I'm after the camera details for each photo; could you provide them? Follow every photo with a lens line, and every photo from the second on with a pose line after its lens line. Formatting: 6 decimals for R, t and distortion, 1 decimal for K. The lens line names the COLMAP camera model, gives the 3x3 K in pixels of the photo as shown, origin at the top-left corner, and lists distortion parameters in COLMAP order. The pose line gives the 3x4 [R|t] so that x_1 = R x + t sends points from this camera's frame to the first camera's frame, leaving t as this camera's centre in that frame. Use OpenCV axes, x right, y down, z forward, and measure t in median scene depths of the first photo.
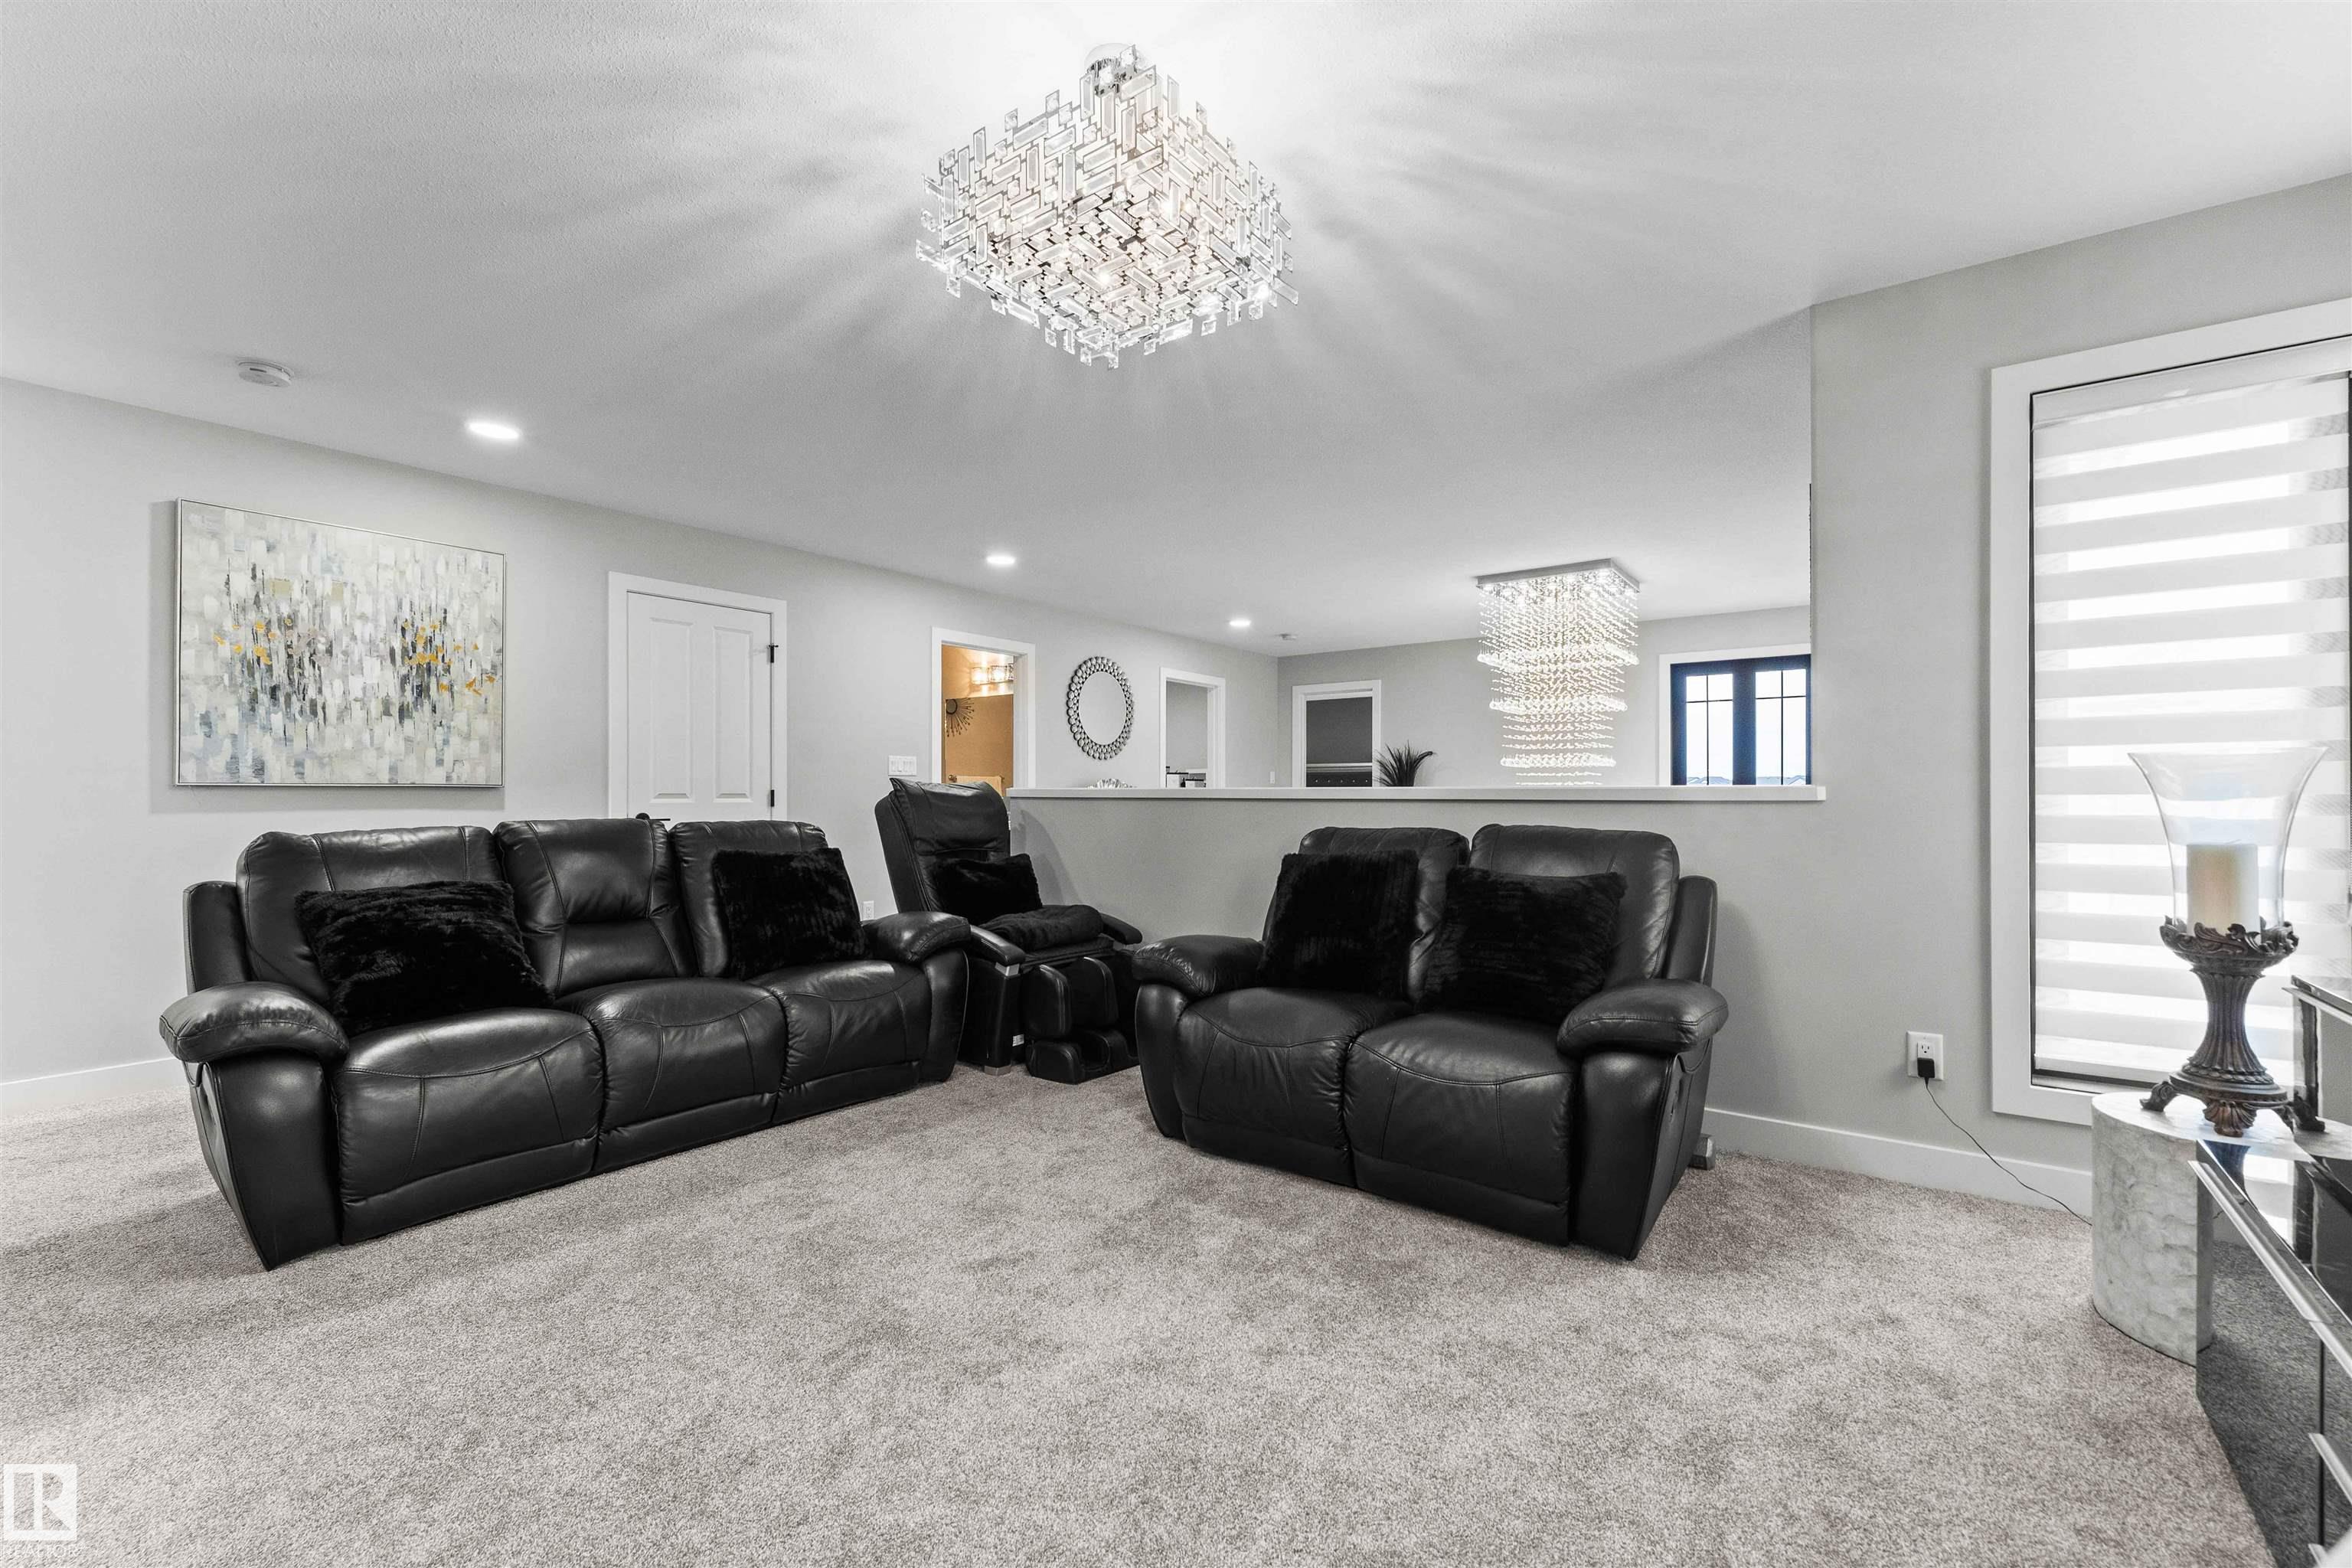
lens RADIAL K [[966.9, 0, 1169.0], [0, 966.9, 778.0], [0, 0, 1]] dist [0.002452, 0.000101]
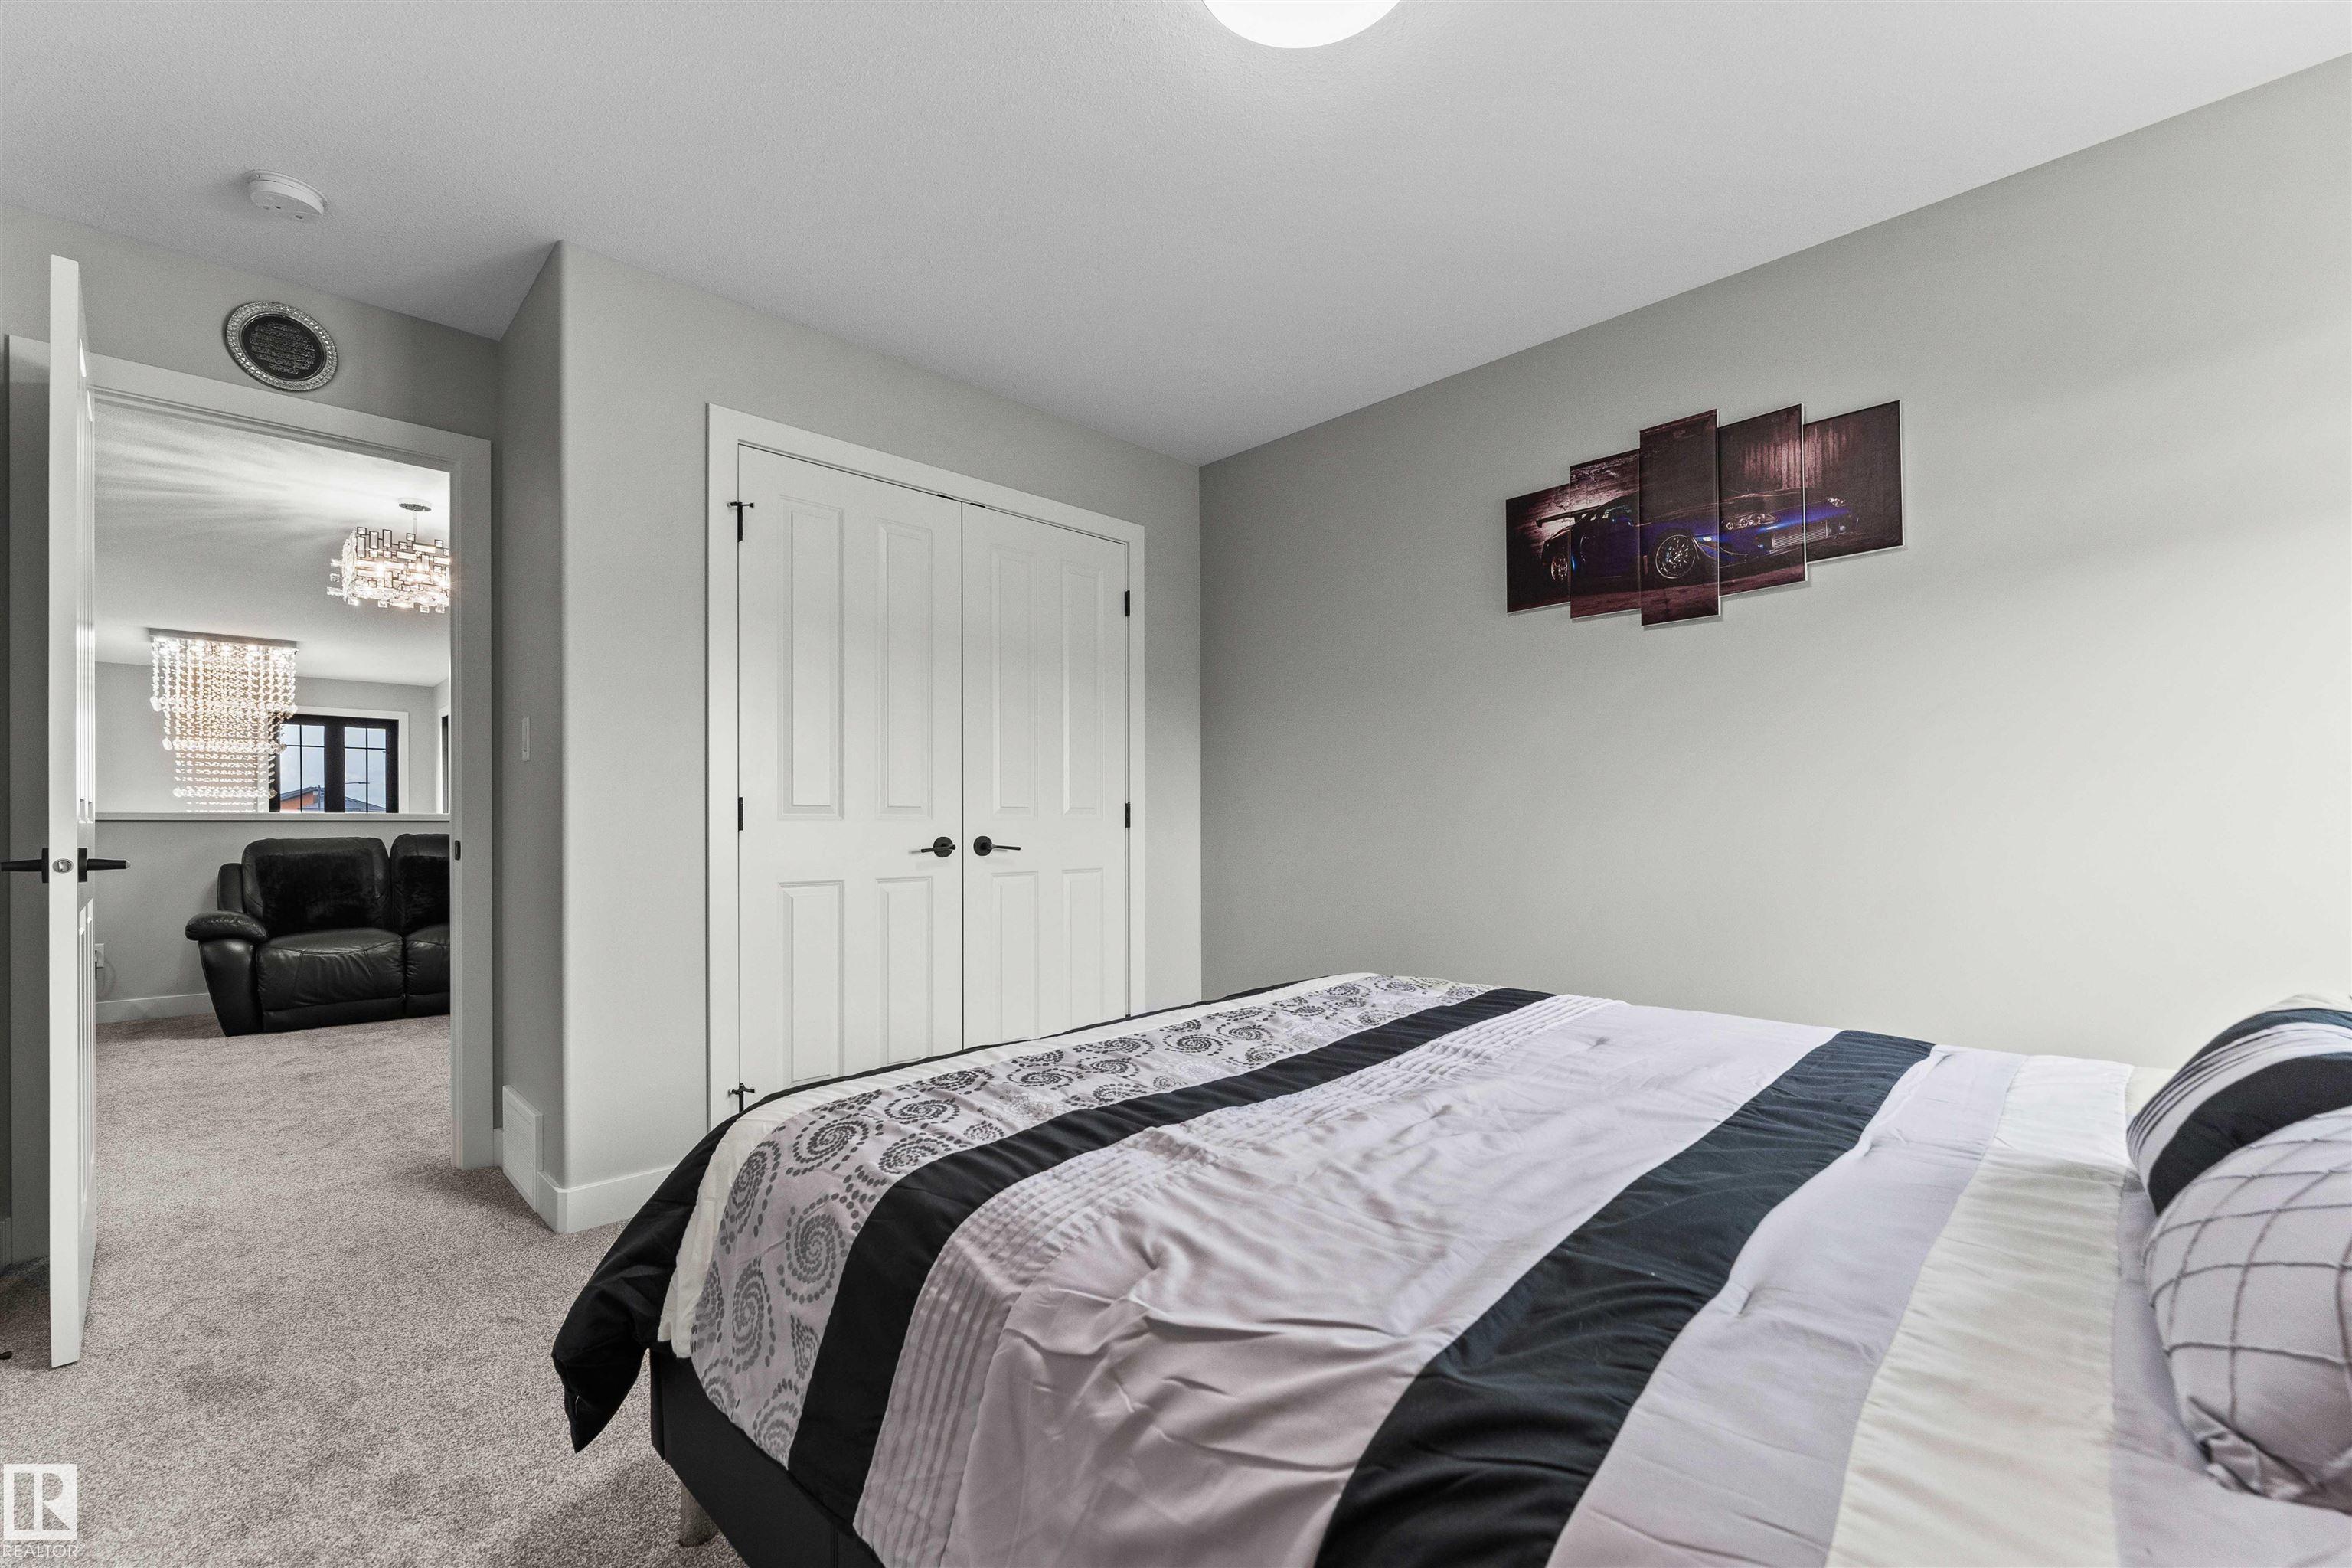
lens RADIAL K [[966.9, 0, 1175.9], [0, 966.9, 789.8], [0, 0, 1]] dist [0.002452, 0.000101]
pose [[0.095931, 0.015824, 0.995262, -0.696444], [-0.004479, 0.999870, -0.015465, -0.007331], [-0.995378, -0.002974, 0.095989, -0.312543]]
